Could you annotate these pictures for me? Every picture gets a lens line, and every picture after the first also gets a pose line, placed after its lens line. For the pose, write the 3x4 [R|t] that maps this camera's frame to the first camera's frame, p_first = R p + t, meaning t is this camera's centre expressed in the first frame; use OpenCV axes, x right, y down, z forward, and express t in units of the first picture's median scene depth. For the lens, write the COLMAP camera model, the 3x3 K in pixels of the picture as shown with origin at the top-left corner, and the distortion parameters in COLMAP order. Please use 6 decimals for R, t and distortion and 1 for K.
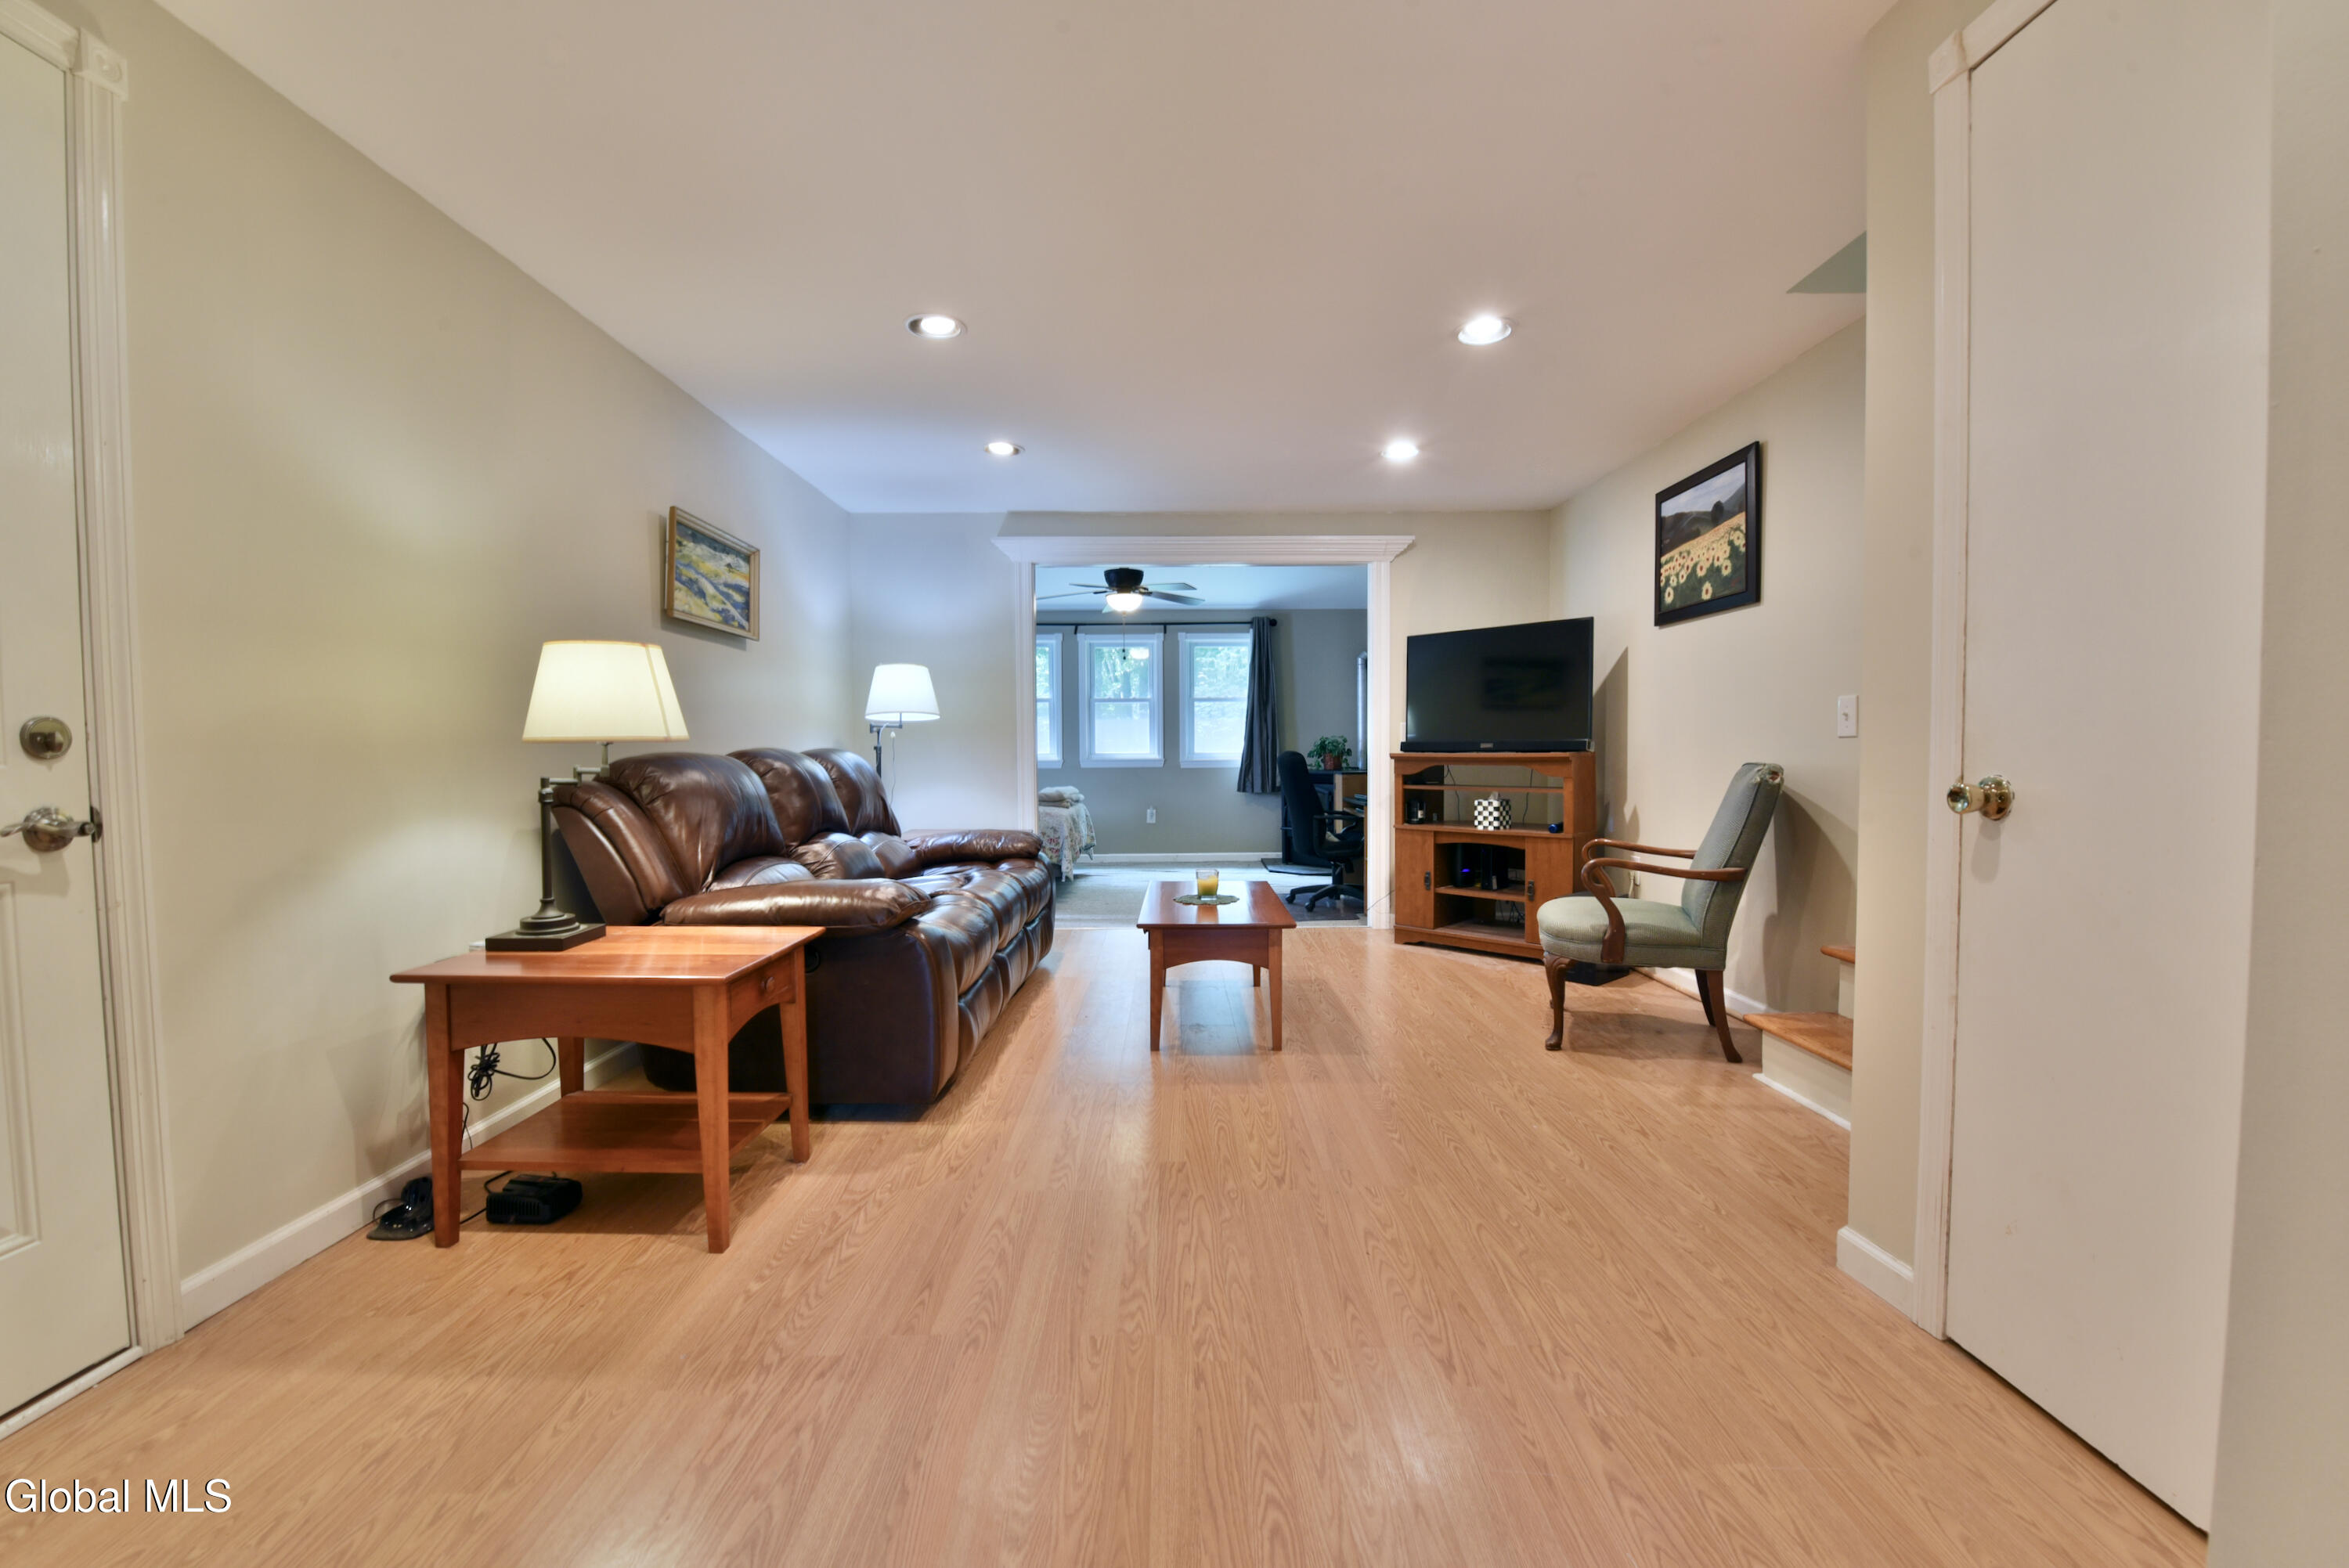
lens RADIAL K [[939.8, 0, 1173.0], [0, 939.8, 790.5], [0, 0, 1]] dist [-0.014510, -0.003134]
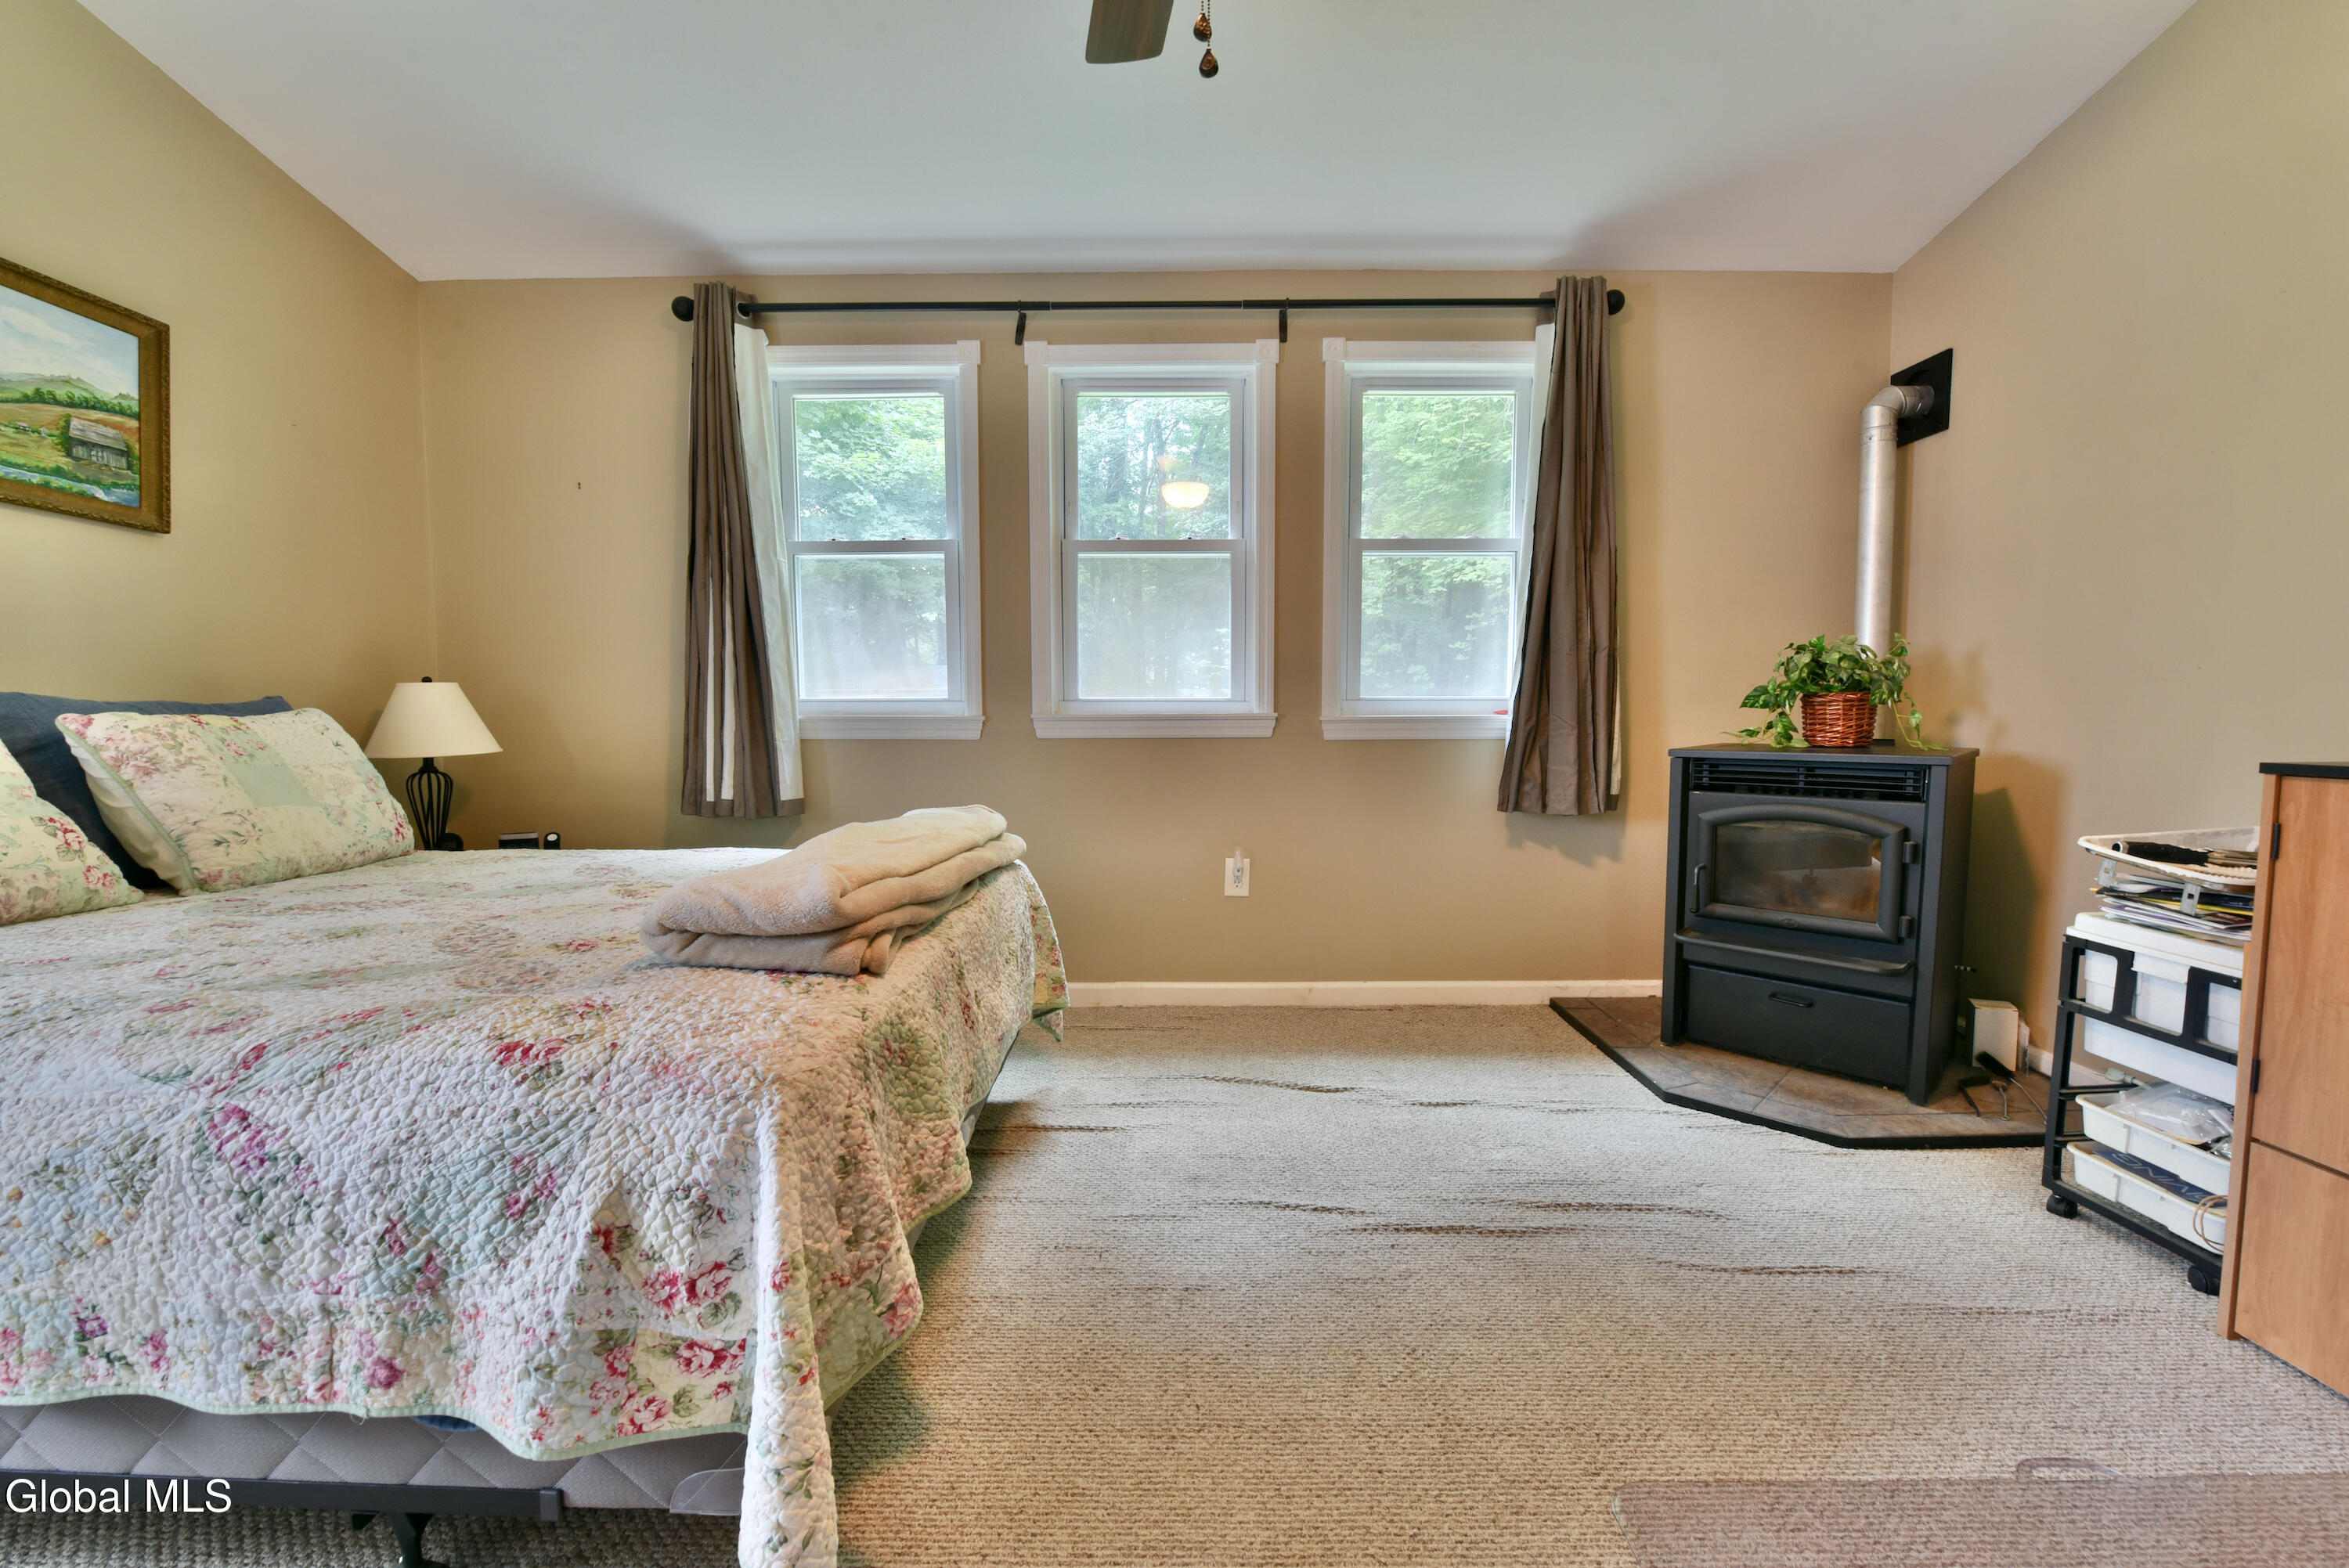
lens RADIAL K [[939.8, 0, 1173.0], [0, 939.8, 790.5], [0, 0, 1]] dist [-0.014510, -0.003134]
pose [[0.999879, 0.003840, -0.015049, -0.043081], [-0.003301, 0.999359, 0.035640, -0.017645], [0.015176, -0.035586, 0.999251, 0.659081]]
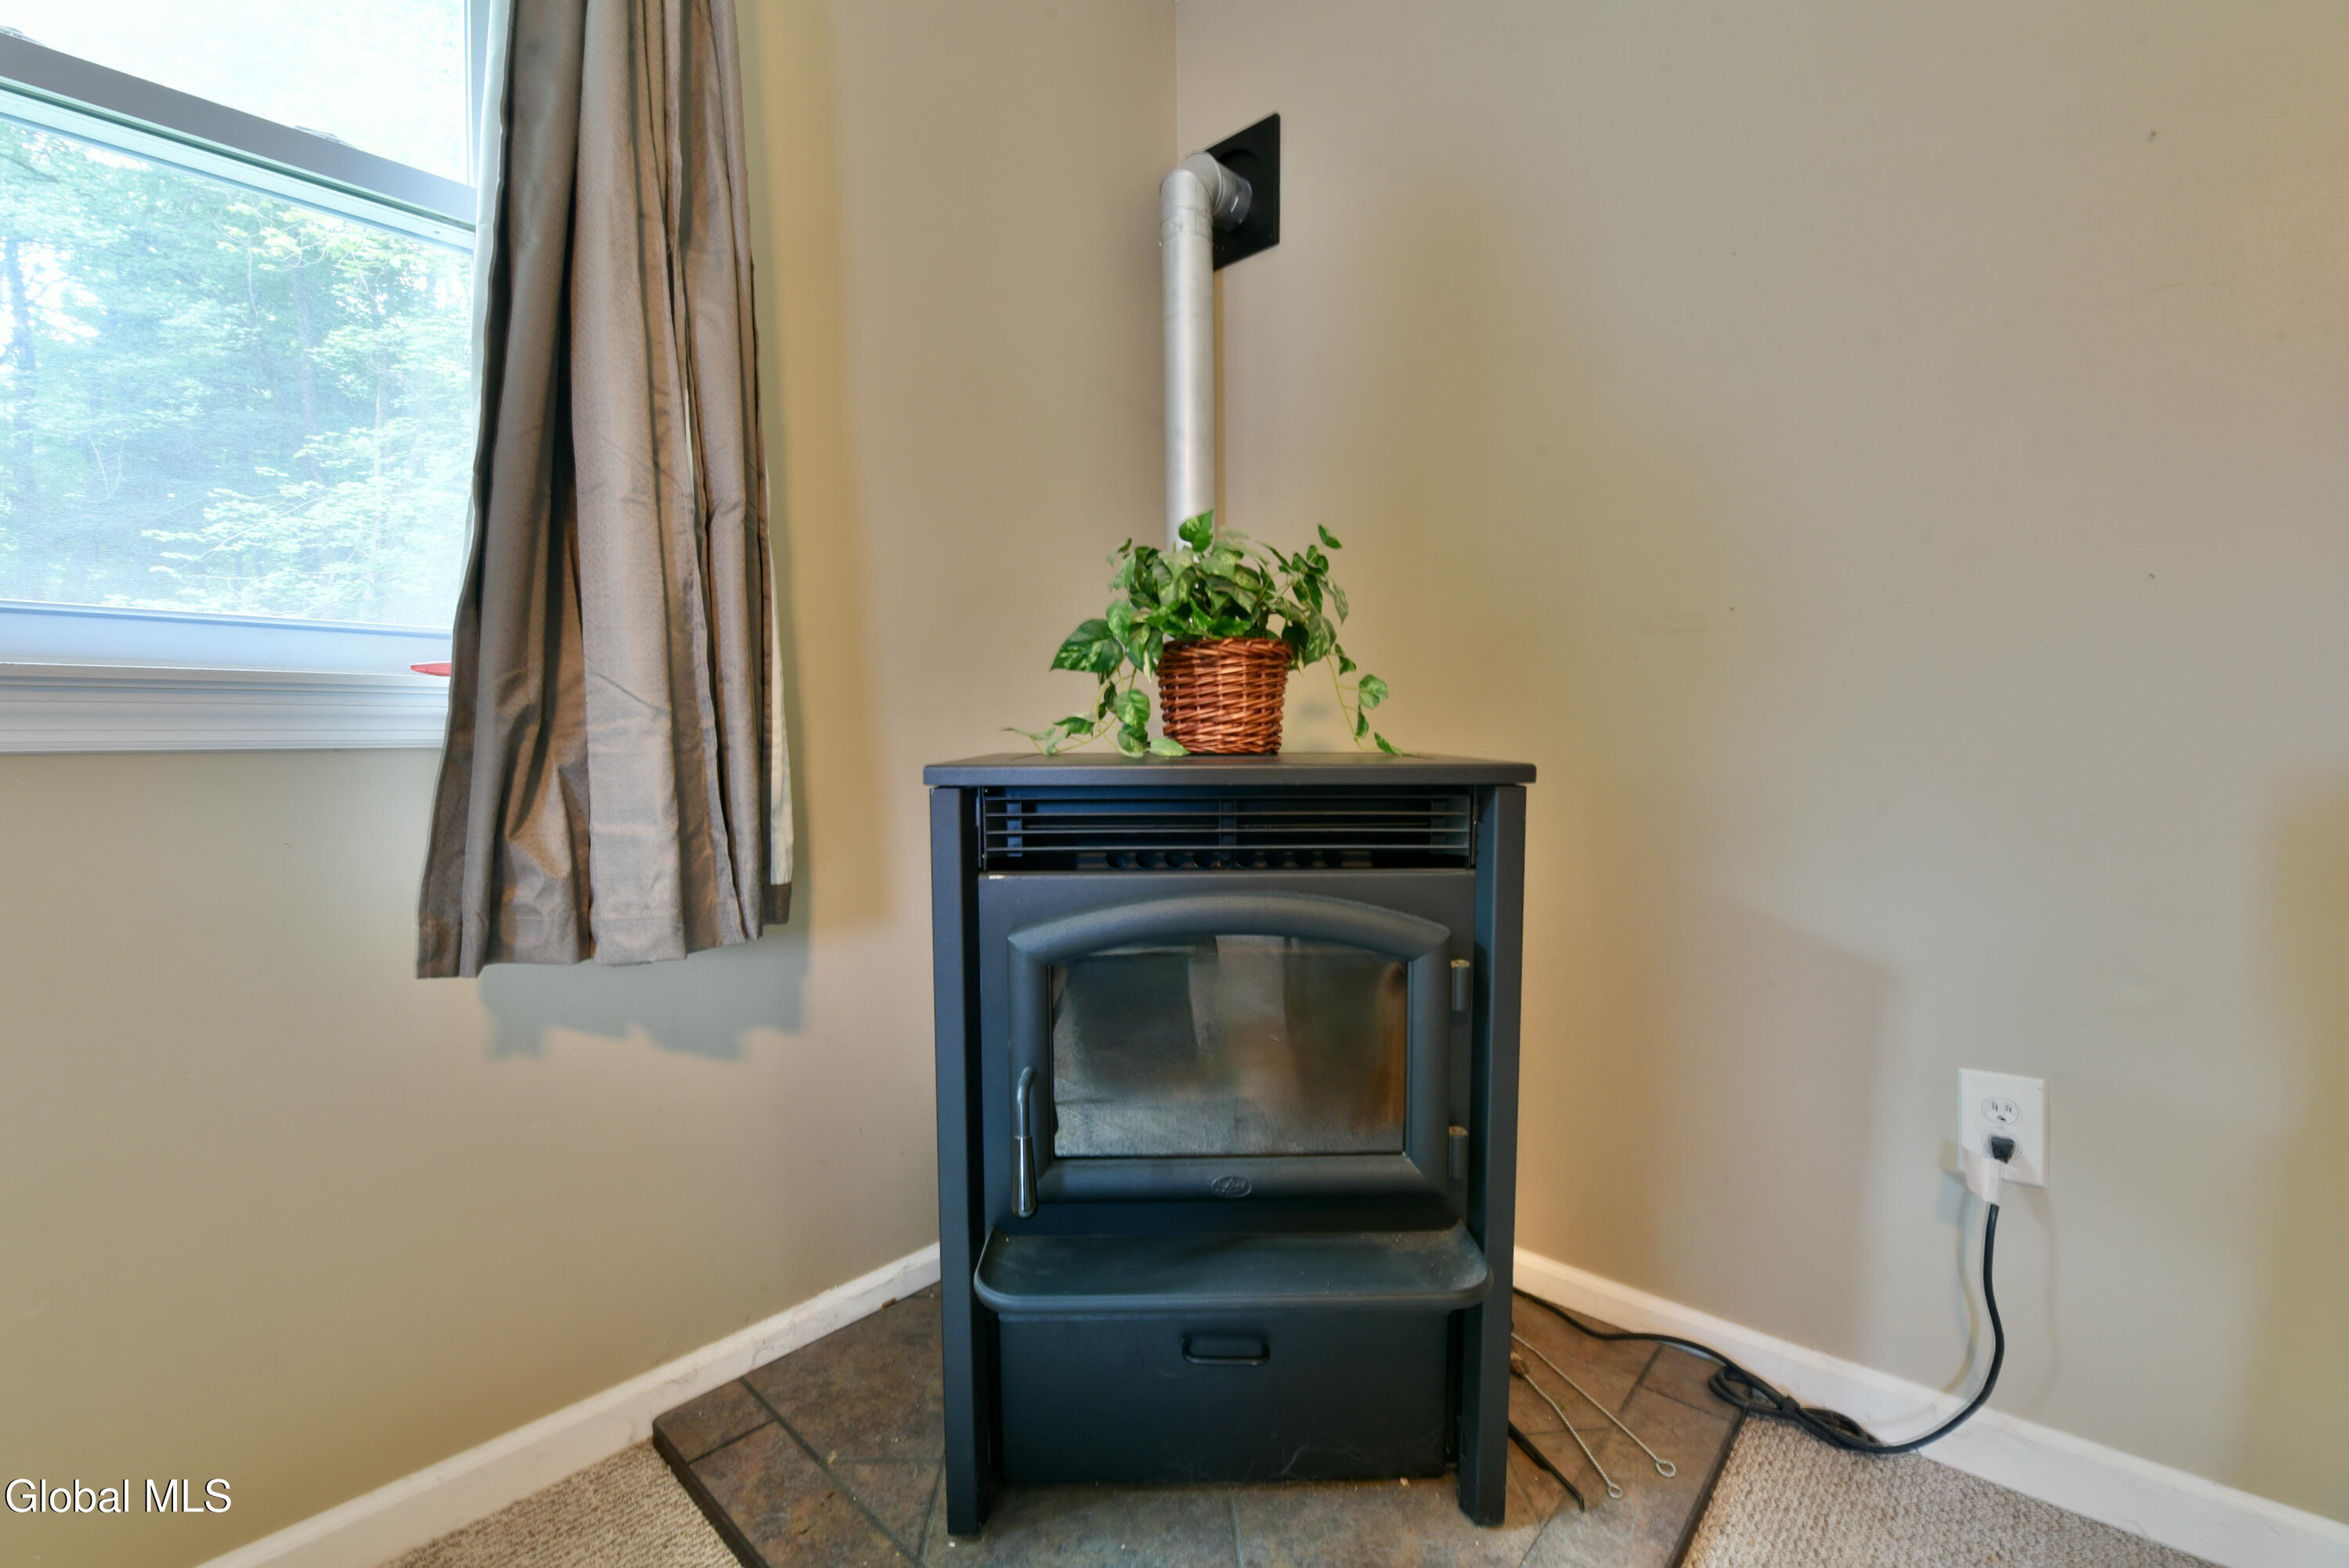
lens RADIAL K [[939.8, 0, 1173.0], [0, 939.8, 790.5], [0, 0, 1]] dist [-0.014510, -0.003134]
pose [[0.666804, -0.036115, 0.744358, 0.046152], [0.031308, 0.999301, 0.020439, -0.019165], [-0.744576, 0.009675, 0.667468, 0.860954]]
